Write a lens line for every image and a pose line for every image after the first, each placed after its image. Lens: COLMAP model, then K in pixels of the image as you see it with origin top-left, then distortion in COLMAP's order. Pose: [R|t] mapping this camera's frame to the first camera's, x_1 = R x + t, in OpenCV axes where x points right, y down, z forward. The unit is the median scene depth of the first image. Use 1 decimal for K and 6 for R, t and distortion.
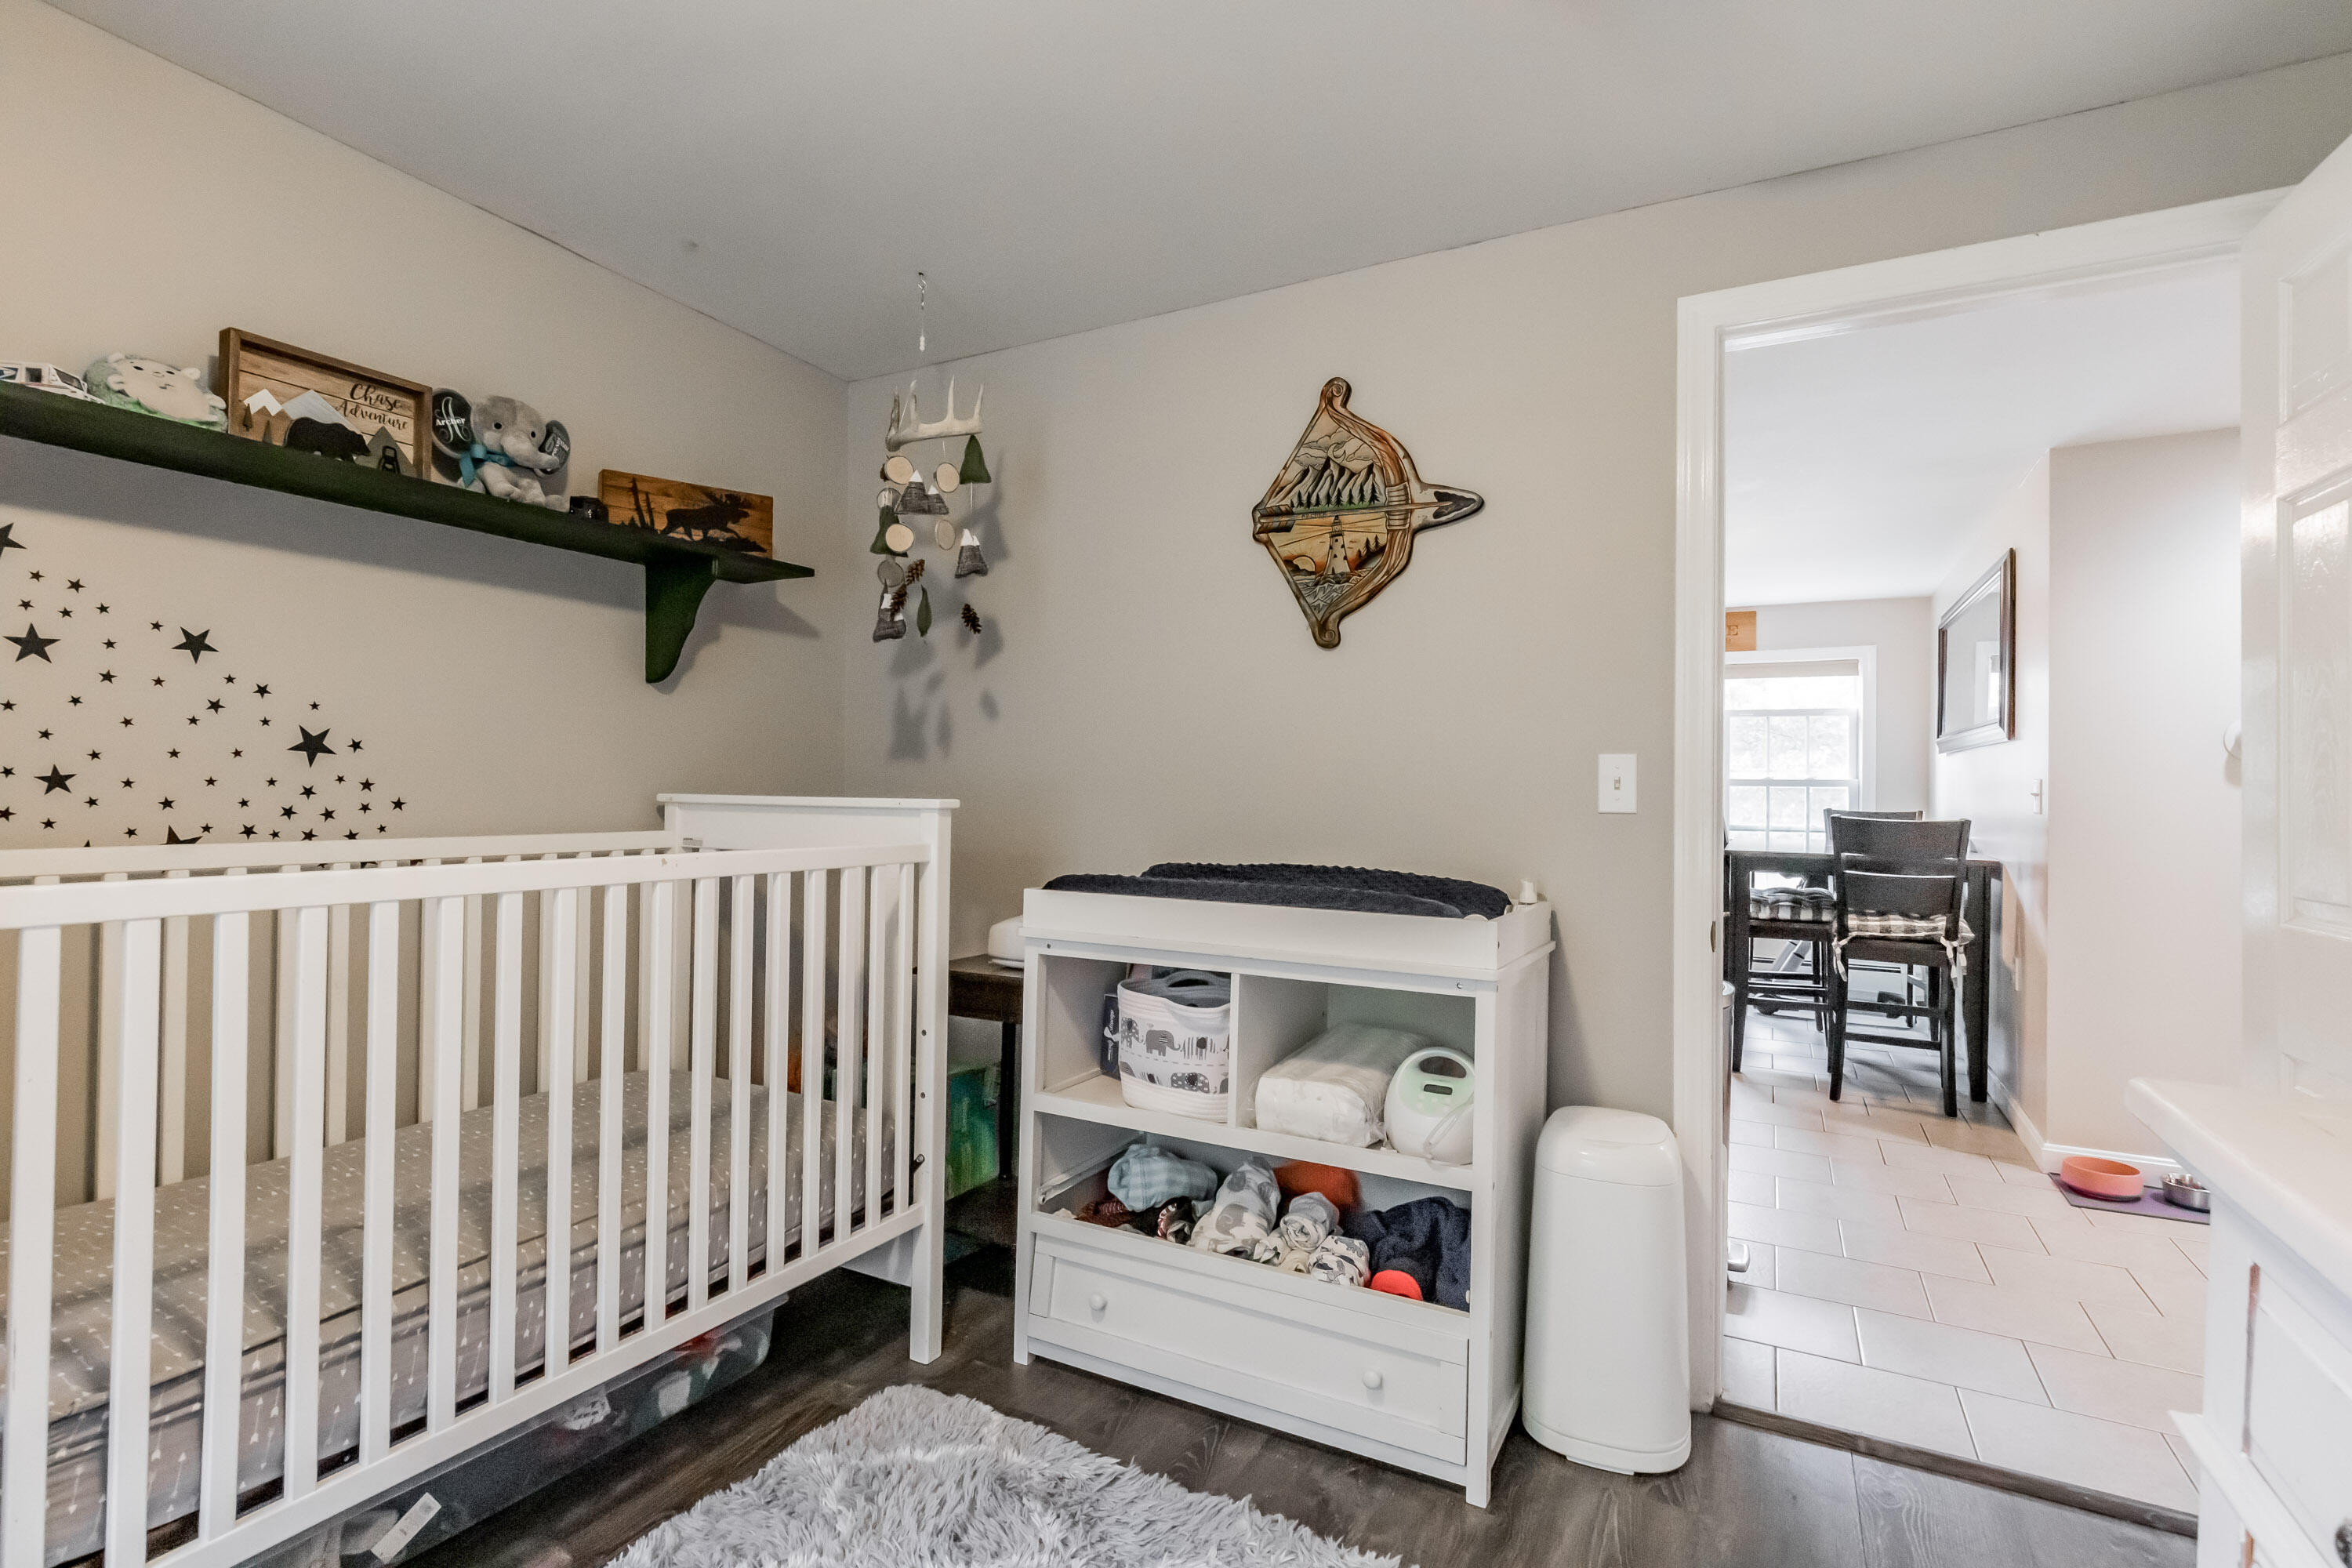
lens RADIAL K [[1124.5, 0, 1169.7], [0, 1124.5, 769.0], [0, 0, 1]] dist [0.014482, -0.019602]
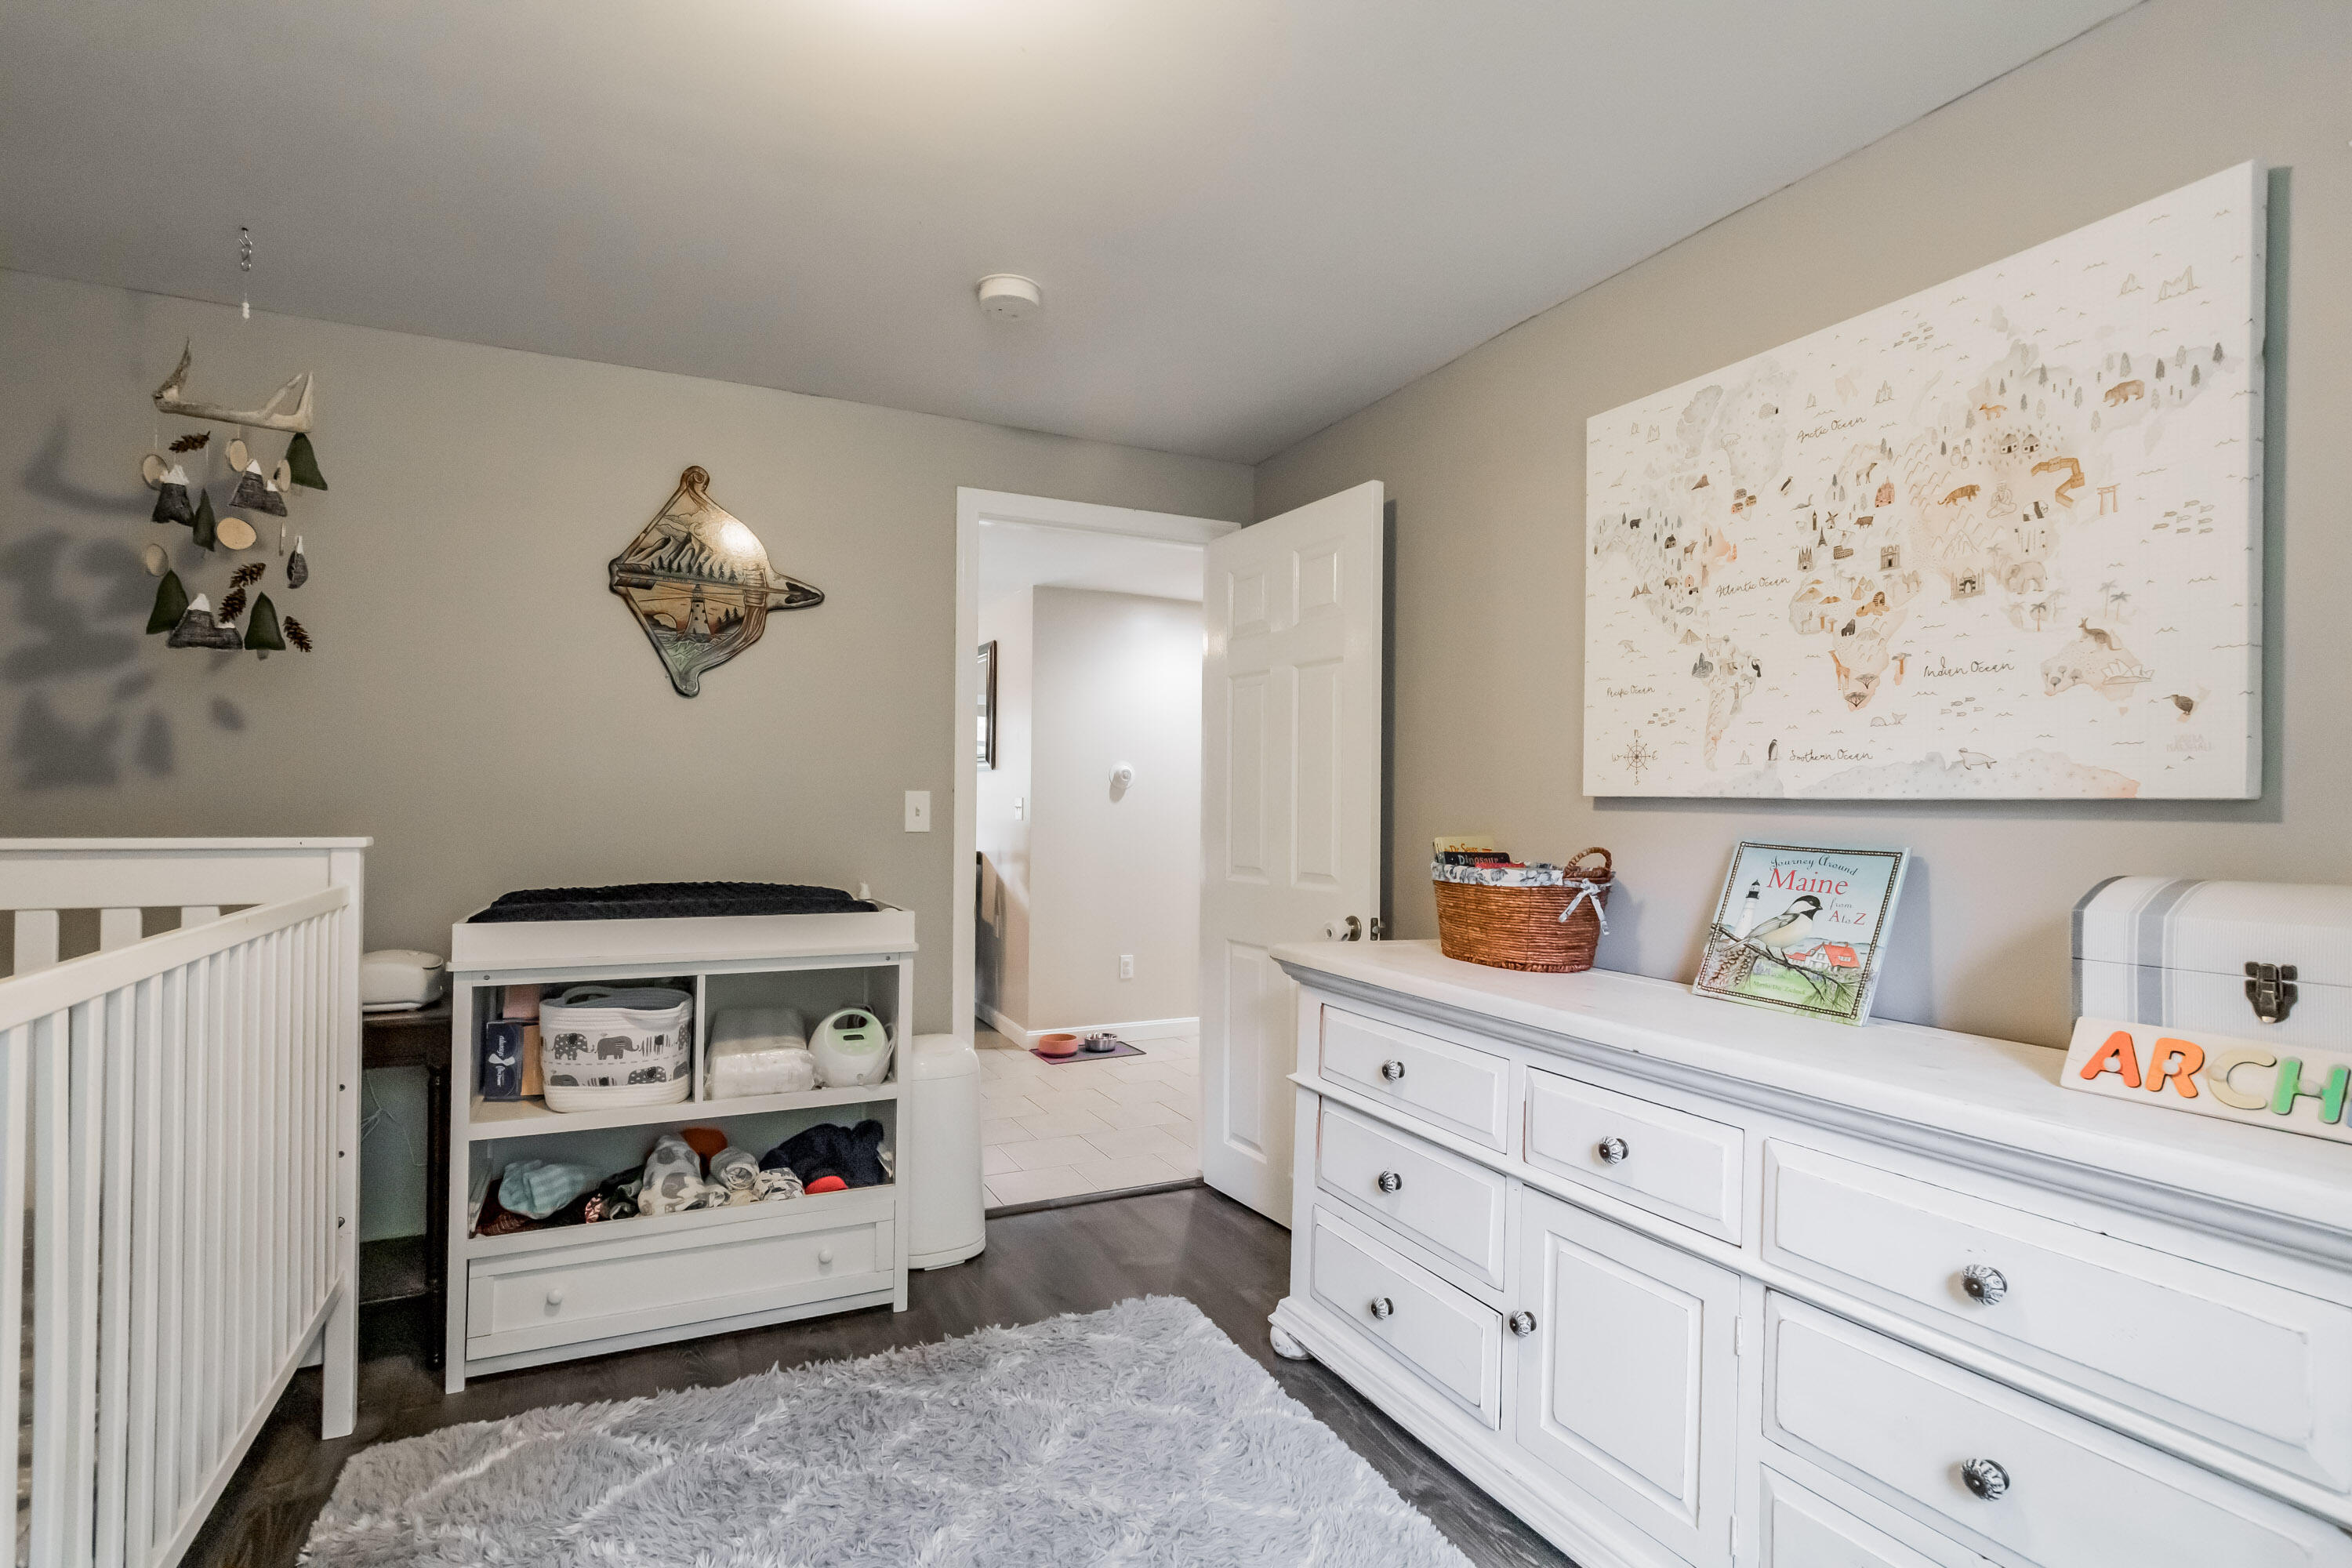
lens RADIAL K [[1124.5, 0, 1169.7], [0, 1124.5, 769.0], [0, 0, 1]] dist [0.014482, -0.019602]
pose [[0.580238, 0.017338, 0.814262, -0.550707], [-0.020741, 0.999764, -0.006509, -0.036383], [-0.814183, -0.013112, 0.580460, -0.093953]]
